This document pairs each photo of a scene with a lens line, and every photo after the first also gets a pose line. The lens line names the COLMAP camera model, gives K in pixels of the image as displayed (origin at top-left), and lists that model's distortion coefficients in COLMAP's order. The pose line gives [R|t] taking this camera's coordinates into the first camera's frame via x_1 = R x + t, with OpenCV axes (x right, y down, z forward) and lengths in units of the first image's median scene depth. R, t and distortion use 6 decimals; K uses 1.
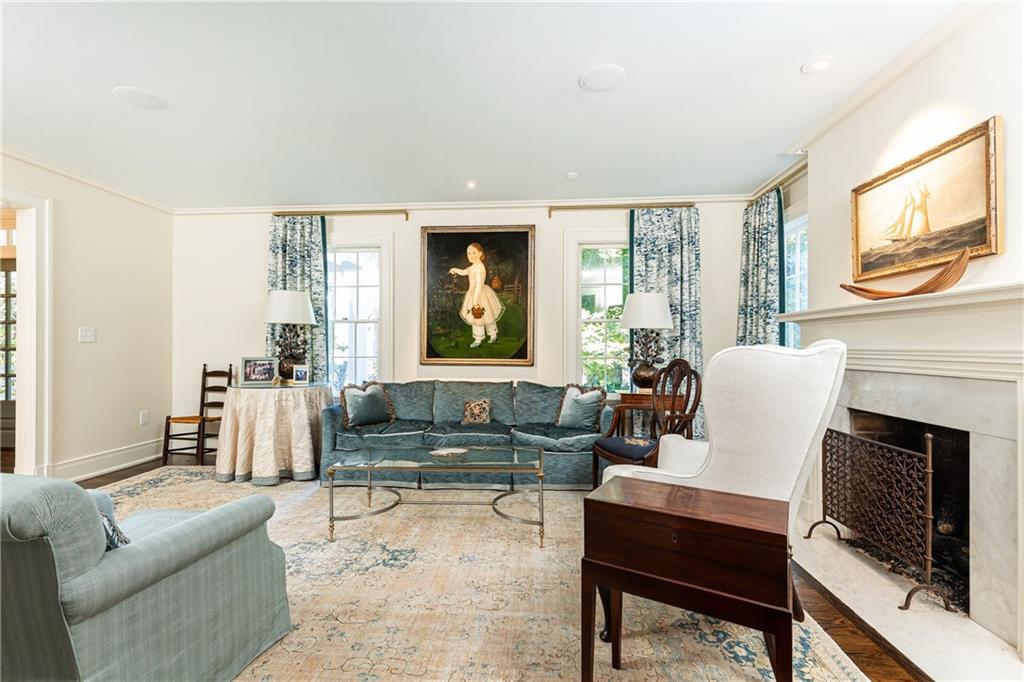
lens RADIAL K [[465.3, 0, 514.1], [0, 465.3, 347.7], [0, 0, 1]] dist [0.005721, 0.000539]
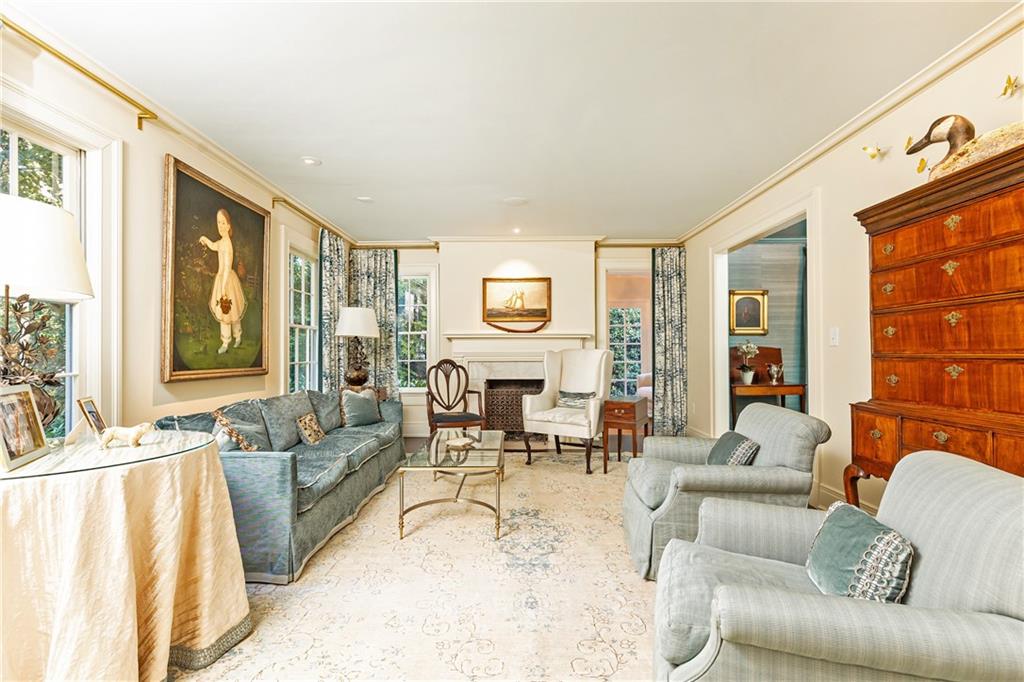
lens RADIAL K [[465.3, 0, 510.3], [0, 465.3, 344.2], [0, 0, 1]] dist [0.005721, 0.000539]
pose [[-0.057057, 0.015701, 0.998247, -0.874271], [0.005066, 0.999868, -0.015437, -0.001416], [-0.998358, 0.004176, -0.057129, 0.624664]]
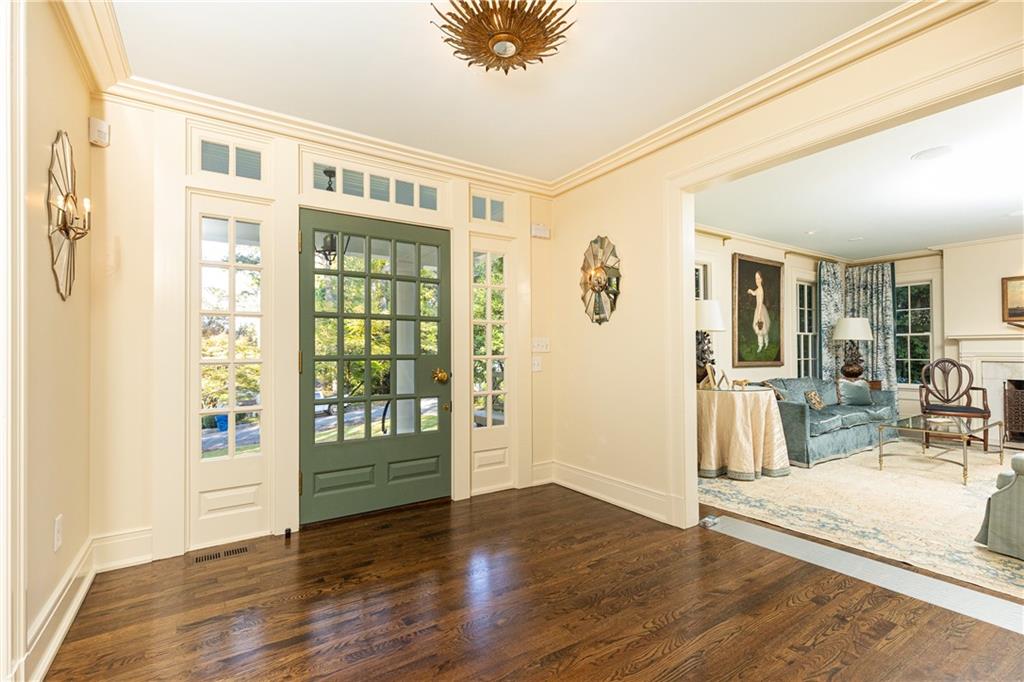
lens RADIAL K [[465.3, 0, 505.6], [0, 465.3, 342.5], [0, 0, 1]] dist [0.005721, 0.000539]
pose [[0.795896, 0.008301, 0.605376, -1.483111], [0.002741, 0.999846, -0.017314, -0.008256], [-0.605427, 0.015439, 0.795751, 0.422675]]
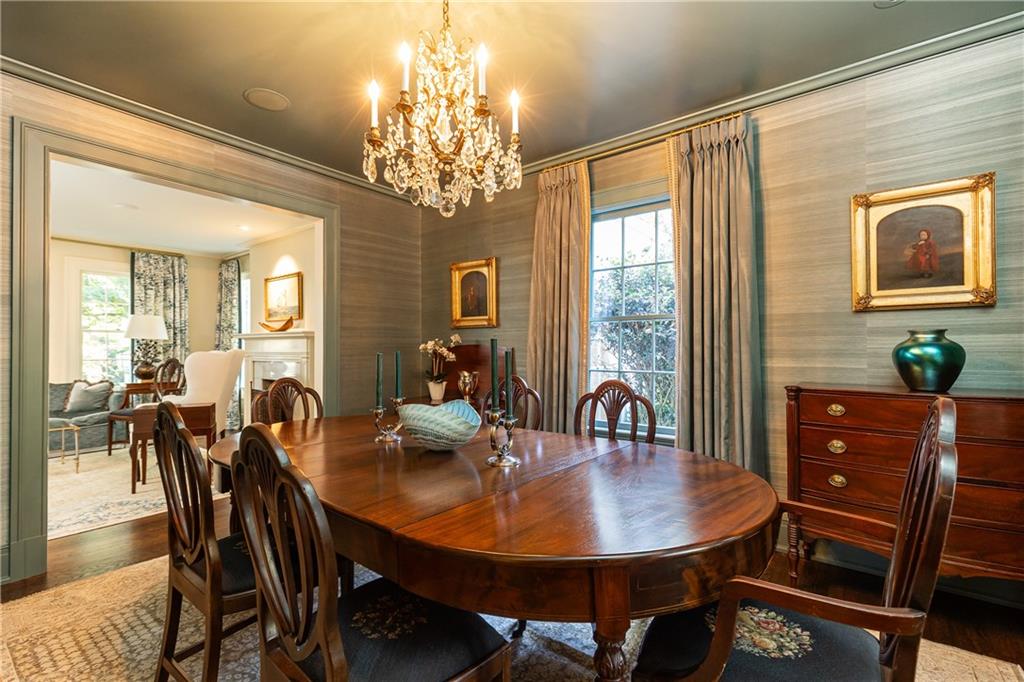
lens RADIAL K [[465.3, 0, 496.5], [0, 465.3, 345.0], [0, 0, 1]] dist [0.005721, 0.000539]
pose [[0.577239, 0.005333, 0.816558, -0.257278], [0.001297, 0.999971, -0.007447, -0.008732], [-0.816574, 0.005358, 0.577216, -0.687799]]
